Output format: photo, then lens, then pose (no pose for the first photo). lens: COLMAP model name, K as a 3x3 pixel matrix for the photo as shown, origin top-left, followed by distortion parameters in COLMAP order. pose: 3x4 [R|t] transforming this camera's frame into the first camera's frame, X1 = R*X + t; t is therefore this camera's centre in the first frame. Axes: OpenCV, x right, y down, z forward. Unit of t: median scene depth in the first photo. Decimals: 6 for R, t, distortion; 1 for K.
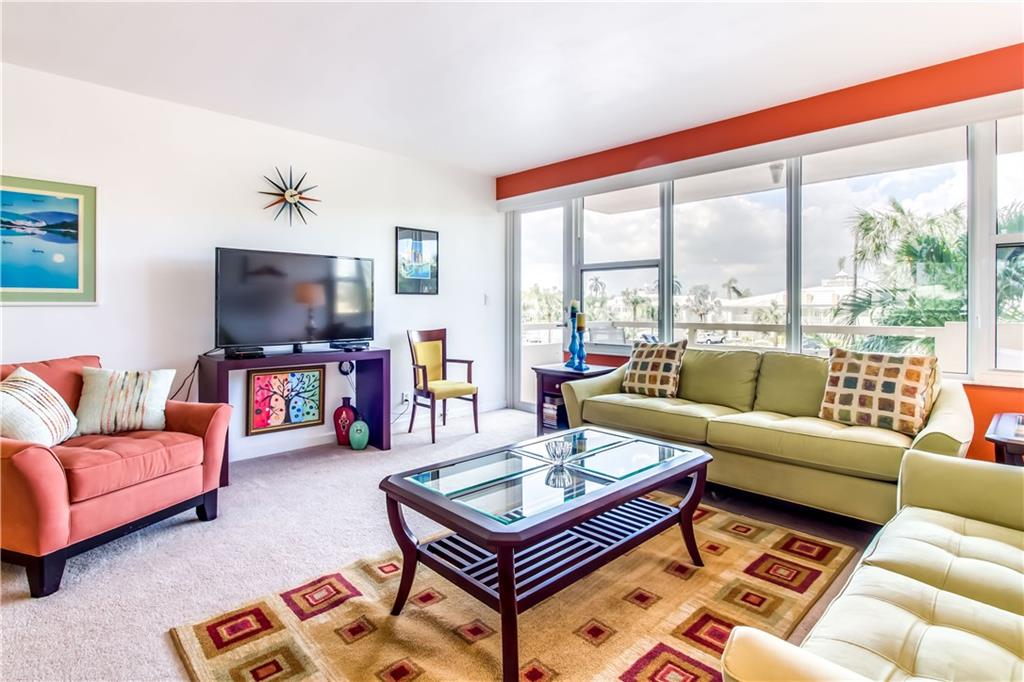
lens RADIAL K [[509.2, 0, 513.1], [0, 509.2, 308.0], [0, 0, 1]] dist [0.001572, 0.000002]
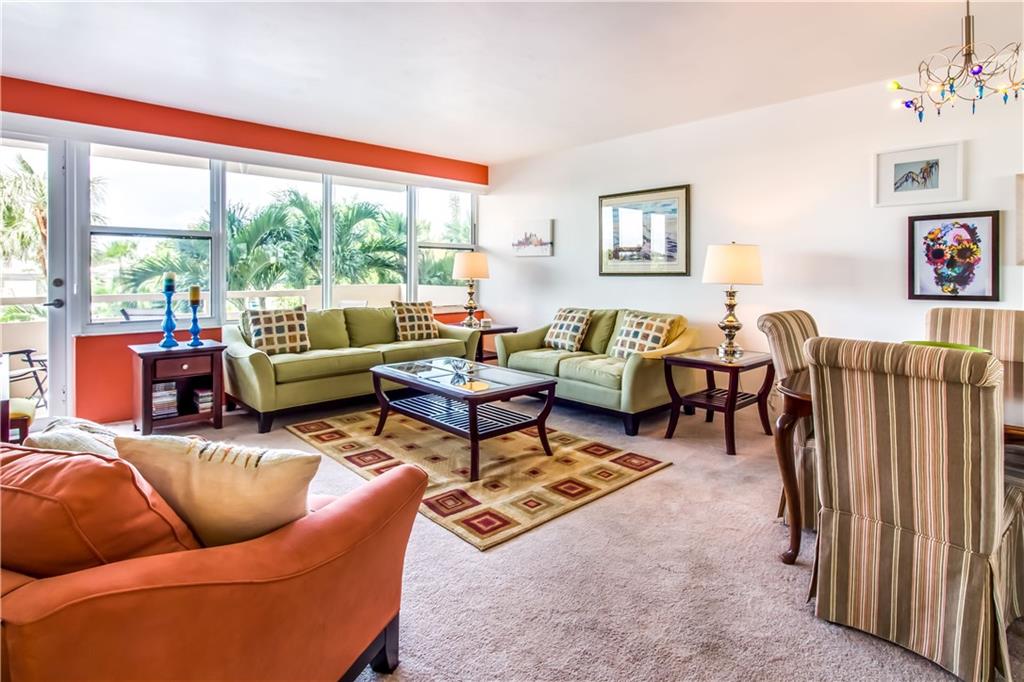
lens RADIAL K [[540.2, 0, 510.8], [0, 540.2, 275.7], [0, 0, 1]] dist [-0.002361, -0.000381]
pose [[0.018344, -0.005780, 0.999815, -0.866507], [0.001233, 0.999983, 0.005759, -0.013813], [-0.999831, 0.001127, 0.018350, 0.402807]]
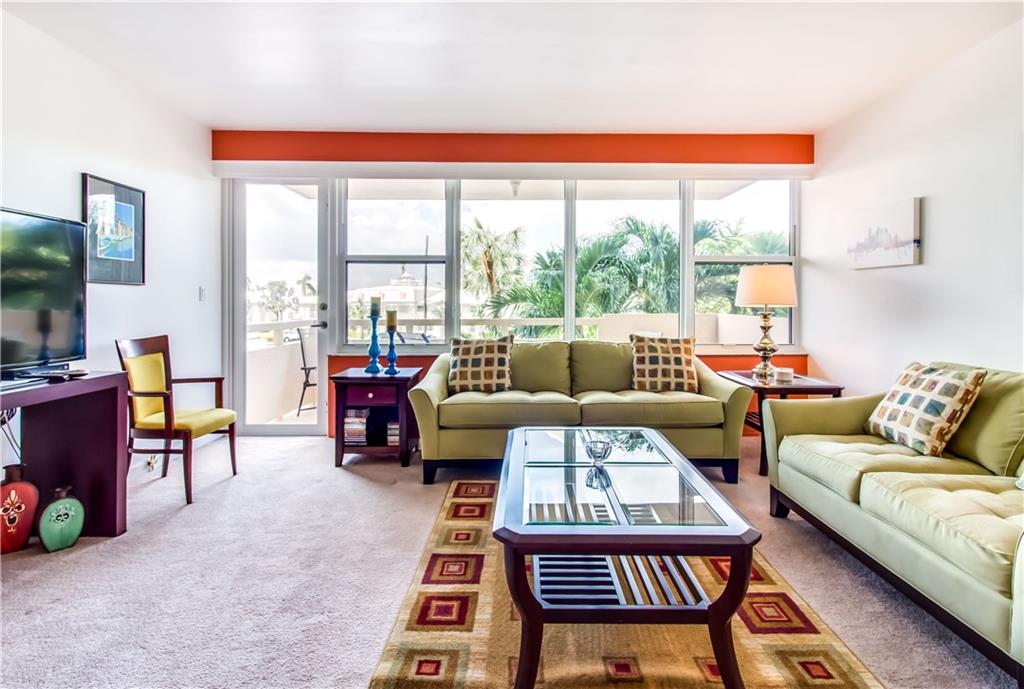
lens RADIAL K [[511.6, 0, 517.5], [0, 511.6, 303.5], [0, 0, 1]] dist [0.004689, -0.000528]
pose [[0.692715, 0.000211, 0.721211, -0.366840], [0.001522, 0.999997, -0.001755, 0.000098], [-0.721210, 0.002313, 0.692713, 0.221015]]
